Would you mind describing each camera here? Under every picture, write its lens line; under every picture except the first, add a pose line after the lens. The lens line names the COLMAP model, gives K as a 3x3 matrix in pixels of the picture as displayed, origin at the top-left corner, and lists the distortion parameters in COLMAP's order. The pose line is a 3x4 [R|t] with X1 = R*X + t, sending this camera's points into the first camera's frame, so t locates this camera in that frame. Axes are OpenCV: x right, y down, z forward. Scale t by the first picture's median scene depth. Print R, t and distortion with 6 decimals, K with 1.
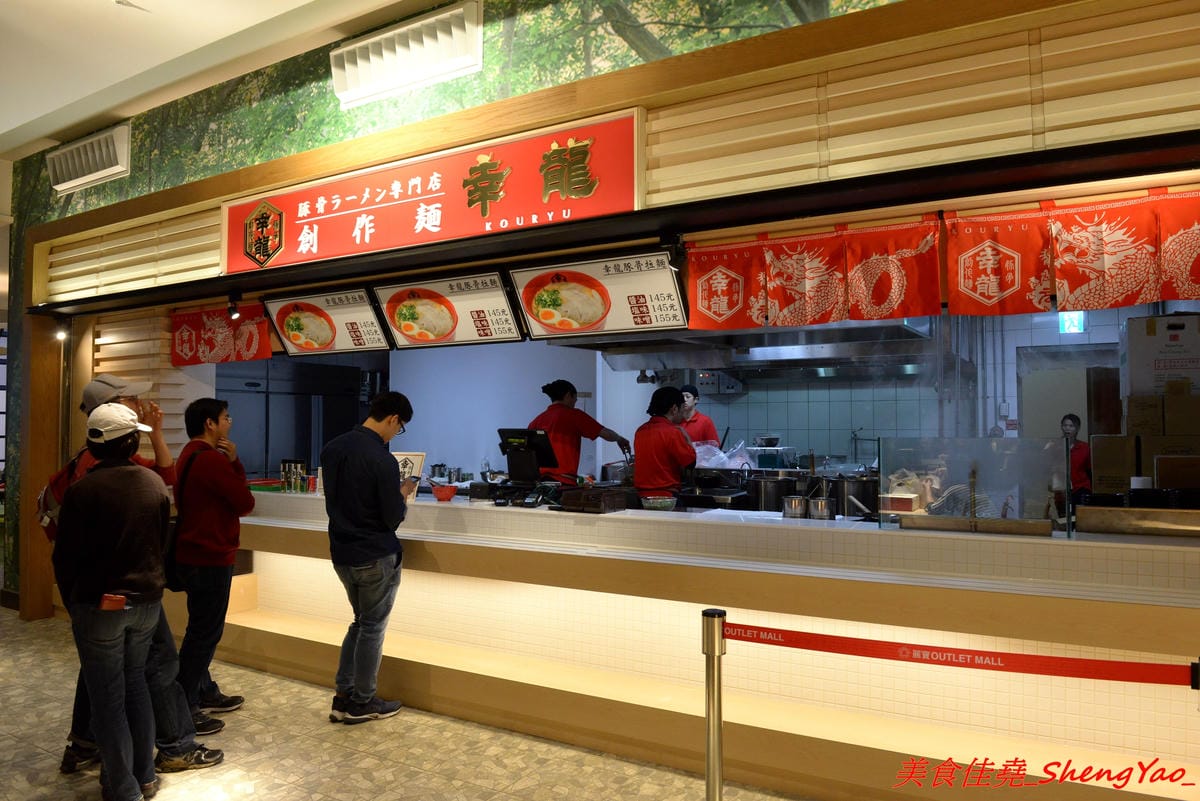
lens RADIAL K [[839.1, 0, 593.3], [0, 839.1, 387.1], [0, 0, 1]] dist [-0.057029, 0.005157]
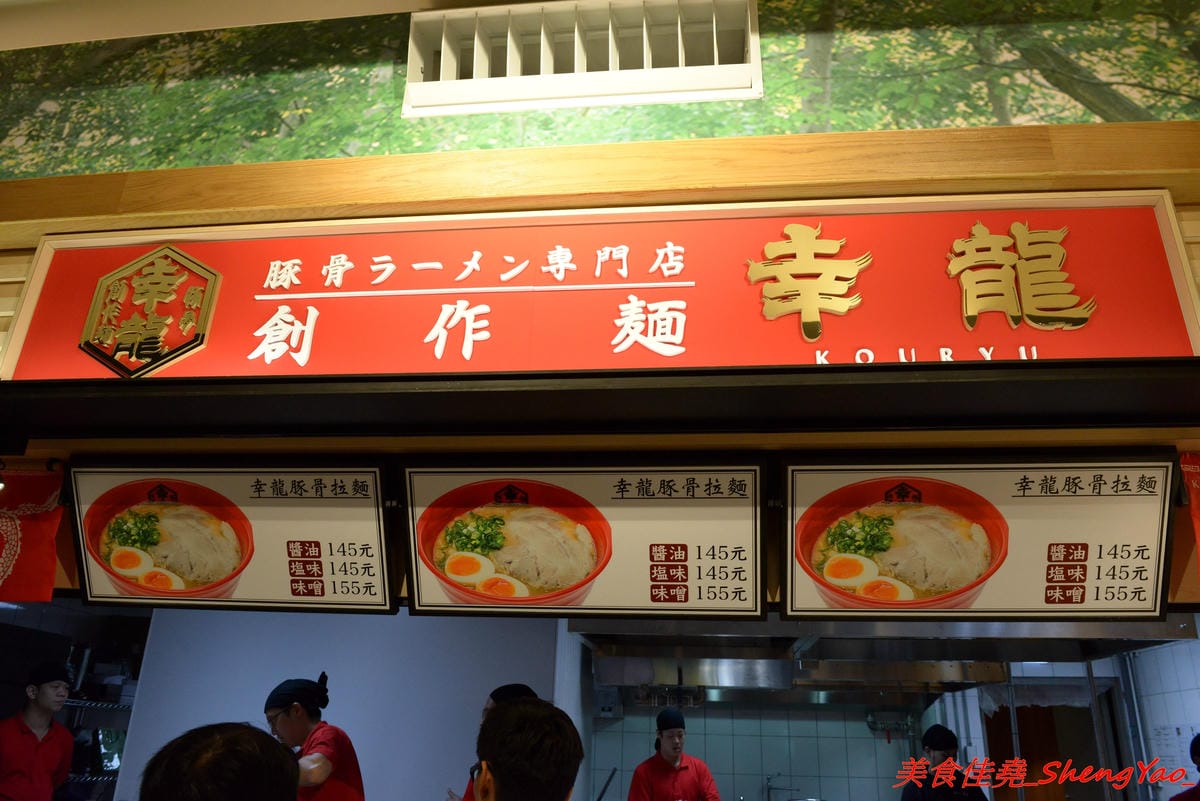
lens RADIAL K [[839.1, 0, 593.6], [0, 839.1, 398.1], [0, 0, 1]] dist [-0.057029, 0.005157]
pose [[0.908859, 0.194462, 0.368999, -0.384813], [-0.055145, 0.932925, -0.355824, 0.001580], [-0.413442, 0.303045, 0.858621, 0.619726]]
